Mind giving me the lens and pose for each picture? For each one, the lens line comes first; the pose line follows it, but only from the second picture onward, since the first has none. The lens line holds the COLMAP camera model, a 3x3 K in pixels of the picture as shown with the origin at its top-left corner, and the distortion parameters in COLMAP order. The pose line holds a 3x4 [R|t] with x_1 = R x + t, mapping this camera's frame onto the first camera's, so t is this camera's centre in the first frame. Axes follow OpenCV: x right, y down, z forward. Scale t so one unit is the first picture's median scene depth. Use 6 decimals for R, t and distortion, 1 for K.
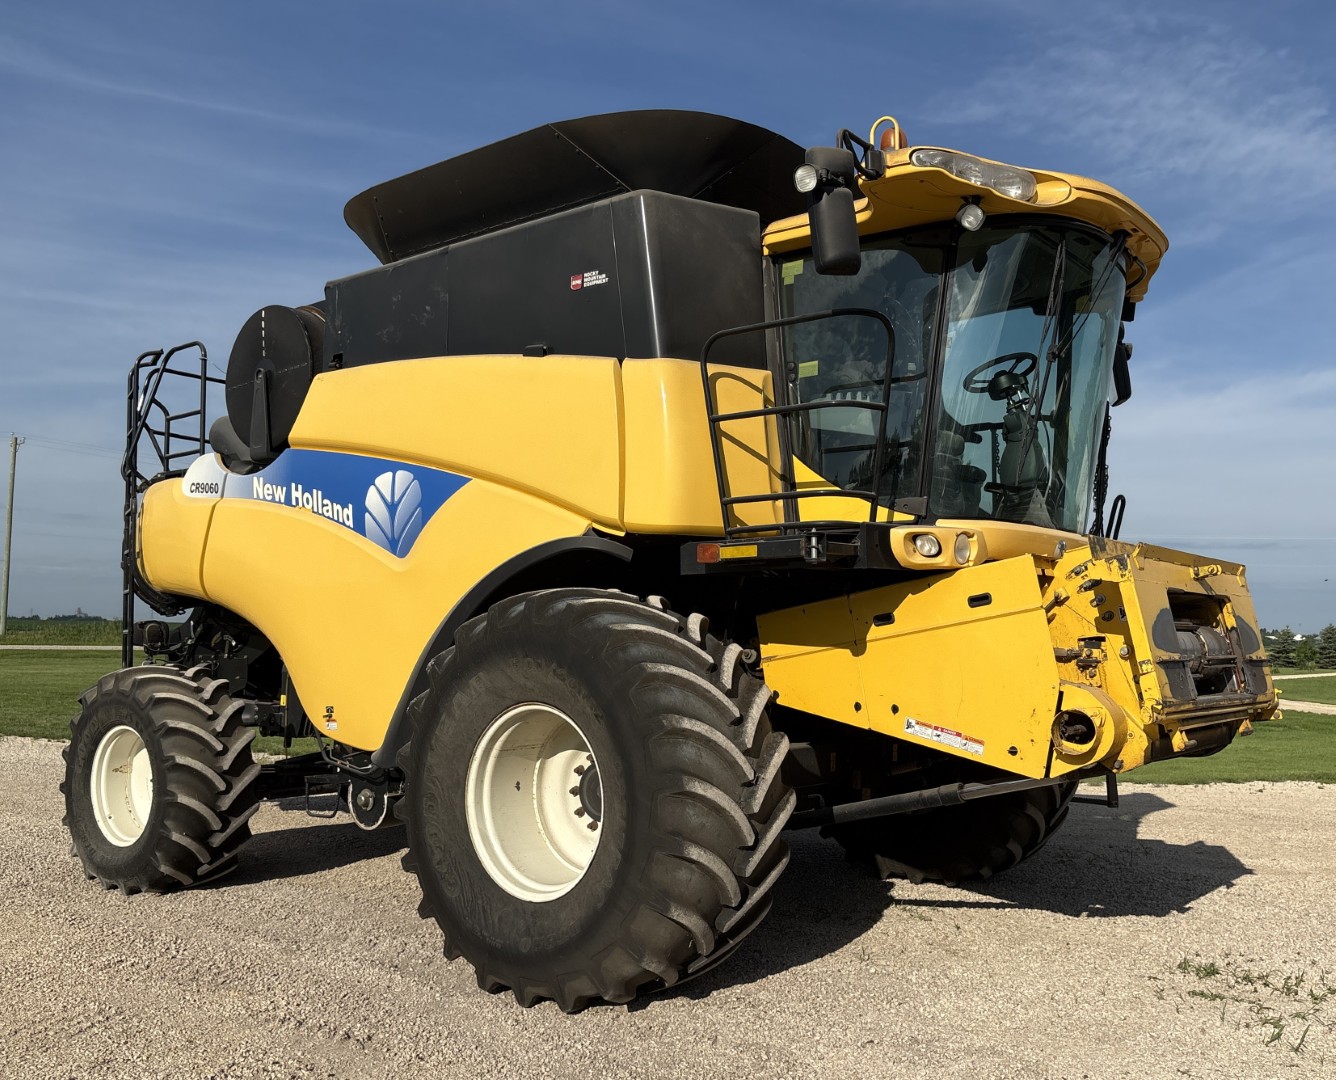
lens RADIAL K [[1235.6, 0, 669.3], [0, 1235.6, 540.4], [0, 0, 1]] dist [0.021276, 0.000000]
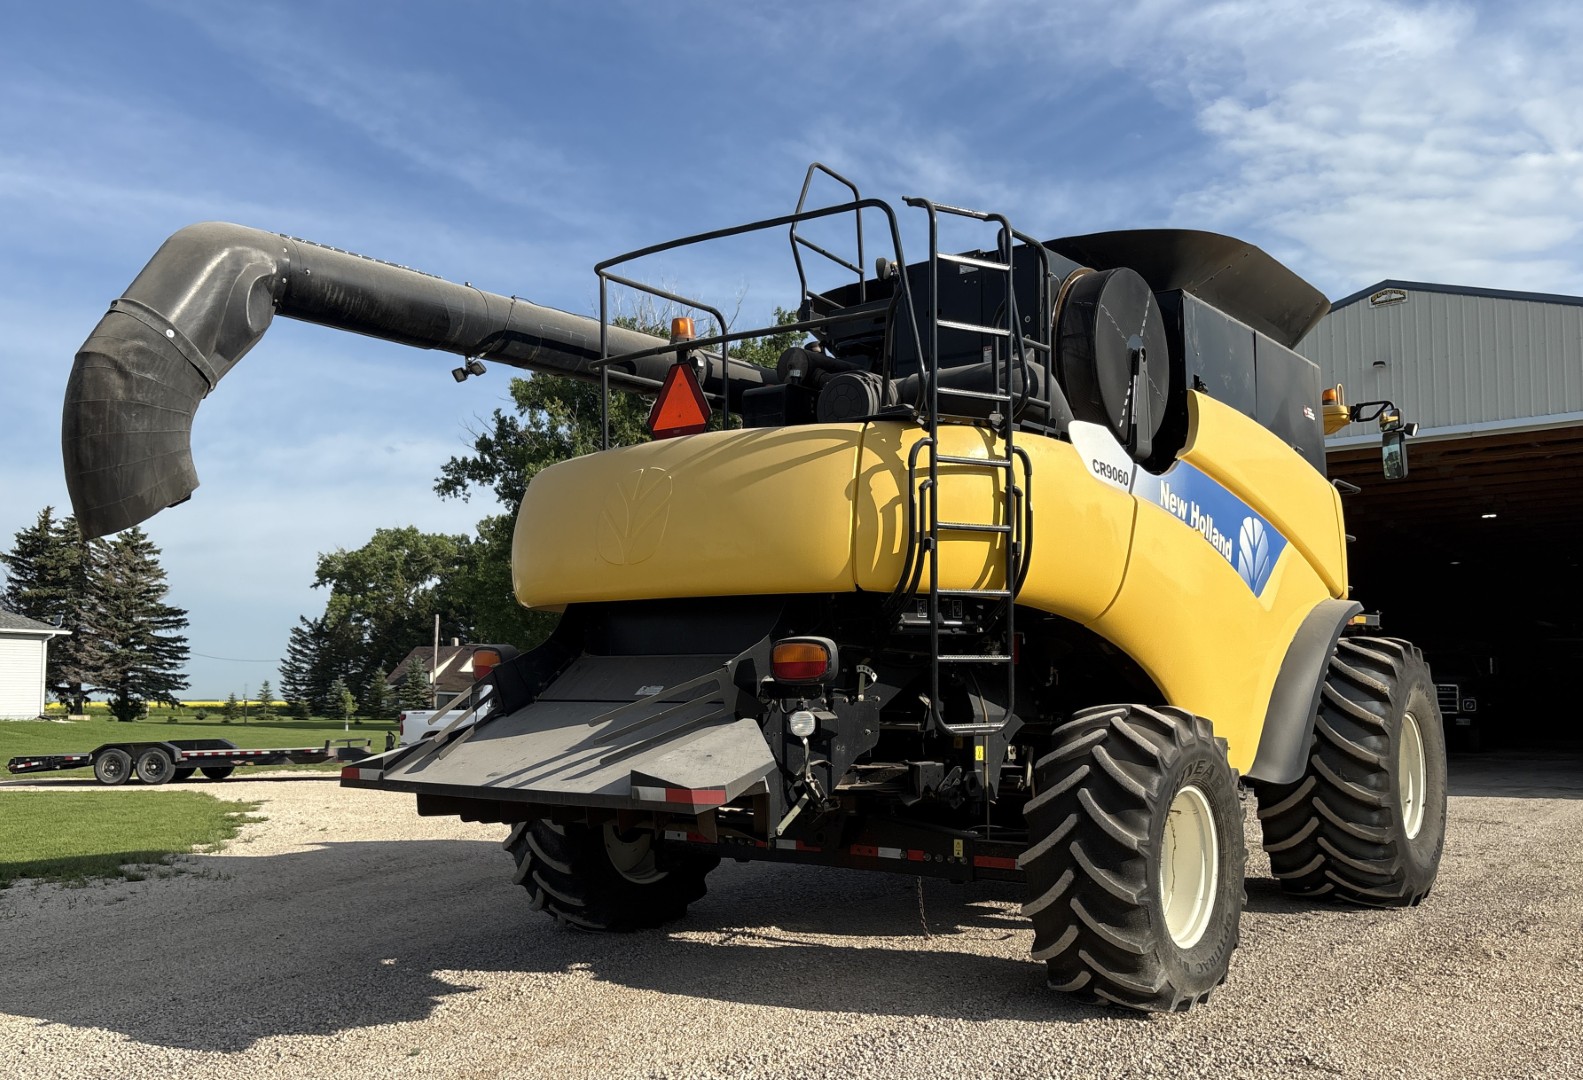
lens RADIAL K [[1414.0, 0, 792.5], [0, 1414.0, 540.0], [0, 0, 1]] dist [0.001256, 0.000960]
pose [[-0.024437, 0.093858, 0.995286, -1.381371], [-0.077484, 0.992410, -0.095490, 0.109093], [-0.996694, -0.079452, -0.016979, 1.348653]]
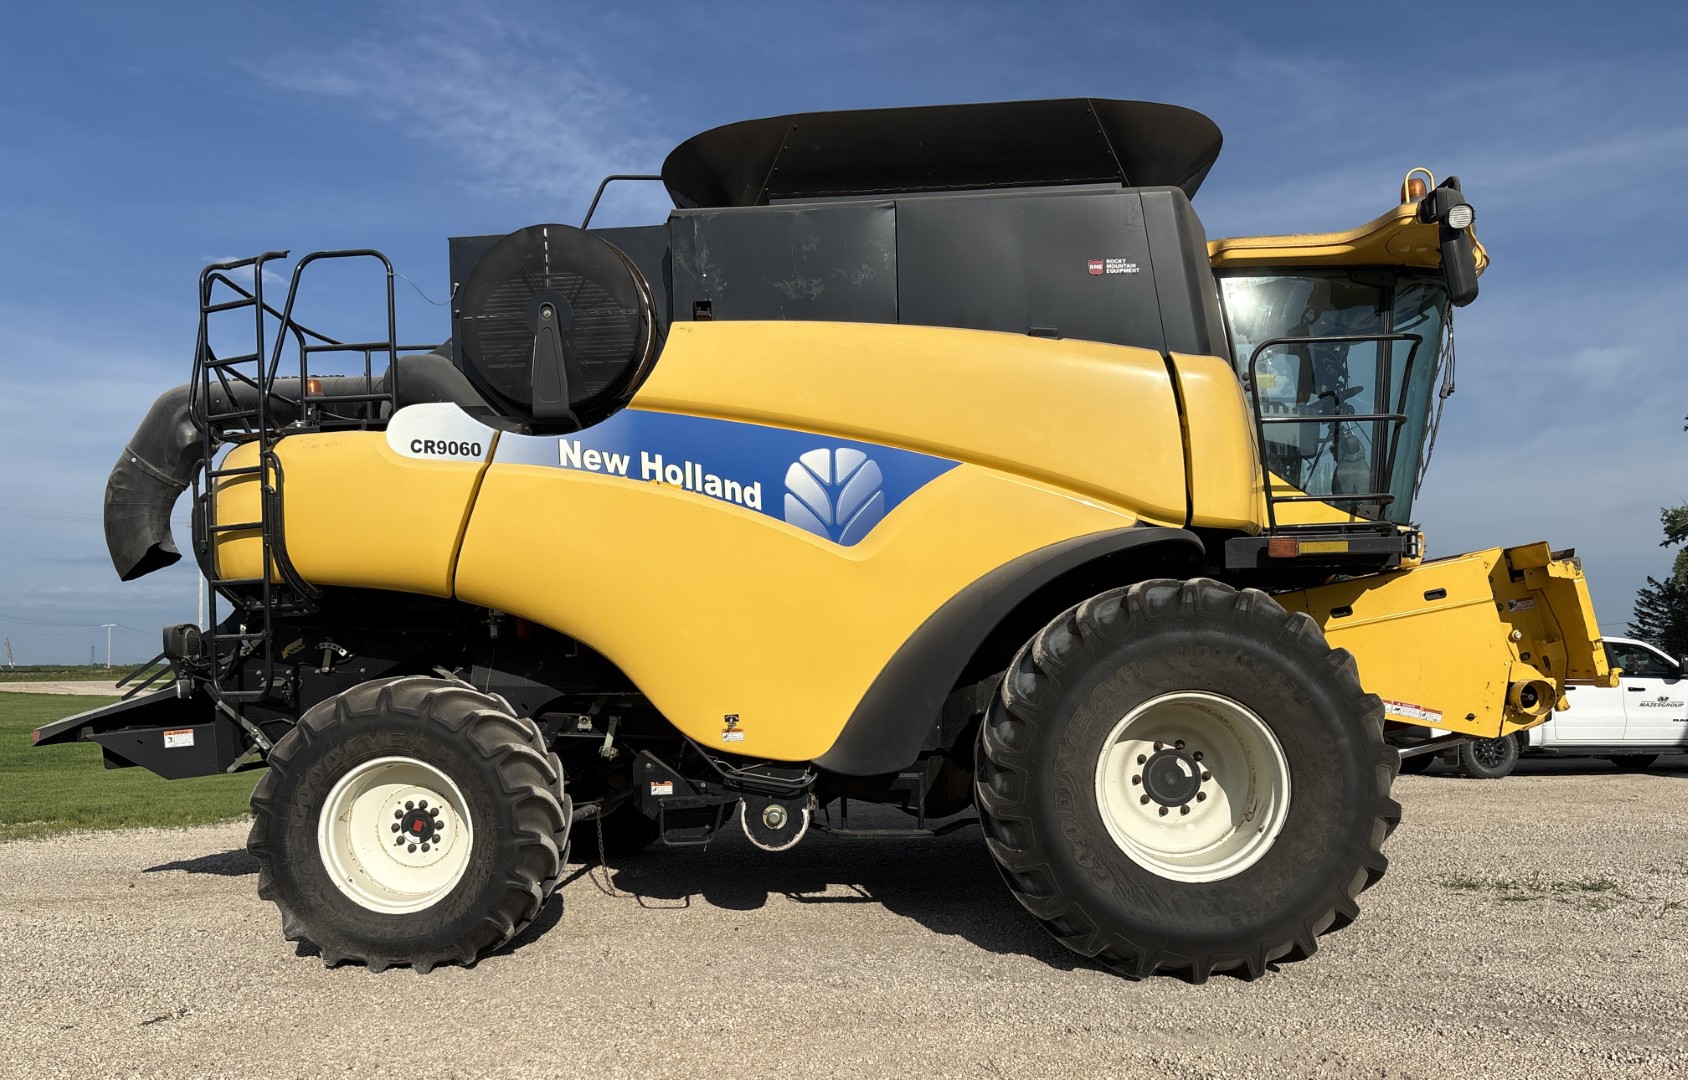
lens RADIAL K [[1276.8, 0, 785.9], [0, 1276.8, 648.6], [0, 0, 1]] dist [0.045546, -0.023913]
pose [[0.829563, -0.011847, 0.558288, -0.723359], [-0.027186, 0.997733, 0.061569, 0.030504], [-0.557751, -0.066253, 0.827360, 0.236359]]
